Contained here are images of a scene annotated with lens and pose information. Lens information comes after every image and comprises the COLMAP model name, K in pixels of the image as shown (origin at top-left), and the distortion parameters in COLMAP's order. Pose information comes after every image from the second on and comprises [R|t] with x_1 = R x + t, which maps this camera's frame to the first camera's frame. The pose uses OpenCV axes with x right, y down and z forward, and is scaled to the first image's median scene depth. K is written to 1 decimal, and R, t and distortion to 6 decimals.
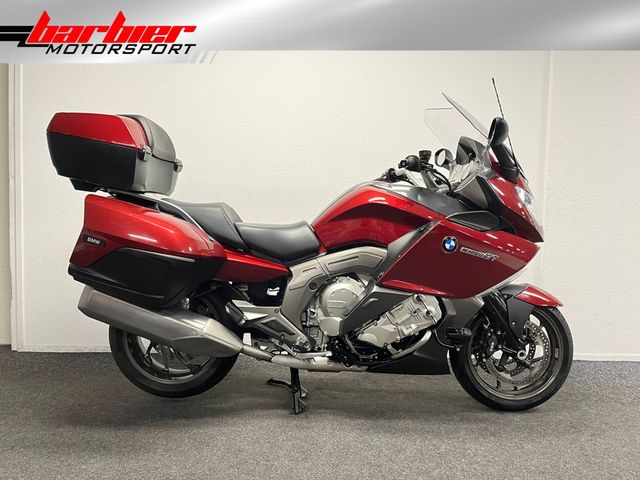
lens RADIAL K [[477.0, 0, 342.1], [0, 477.0, 240.3], [0, 0, 1]] dist [0.042602, -0.001850]
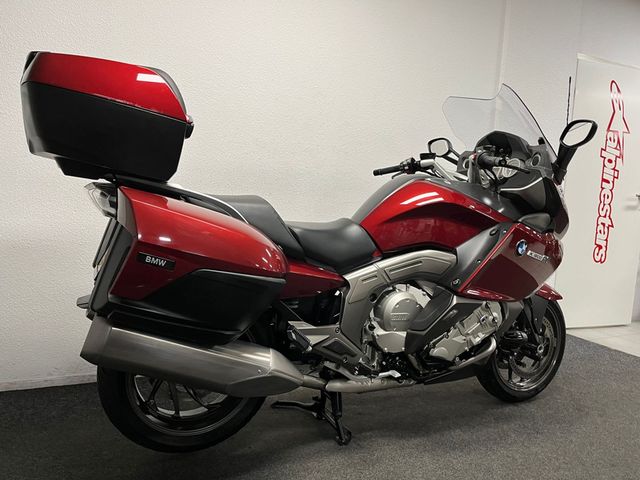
lens RADIAL K [[477.0, 0, 342.1], [0, 477.0, 240.3], [0, 0, 1]] dist [0.042602, -0.001850]
pose [[0.922082, -0.014104, 0.386737, -0.453091], [-0.012497, 0.997729, 0.066183, -0.063907], [-0.386793, -0.065859, 0.919812, 0.242959]]
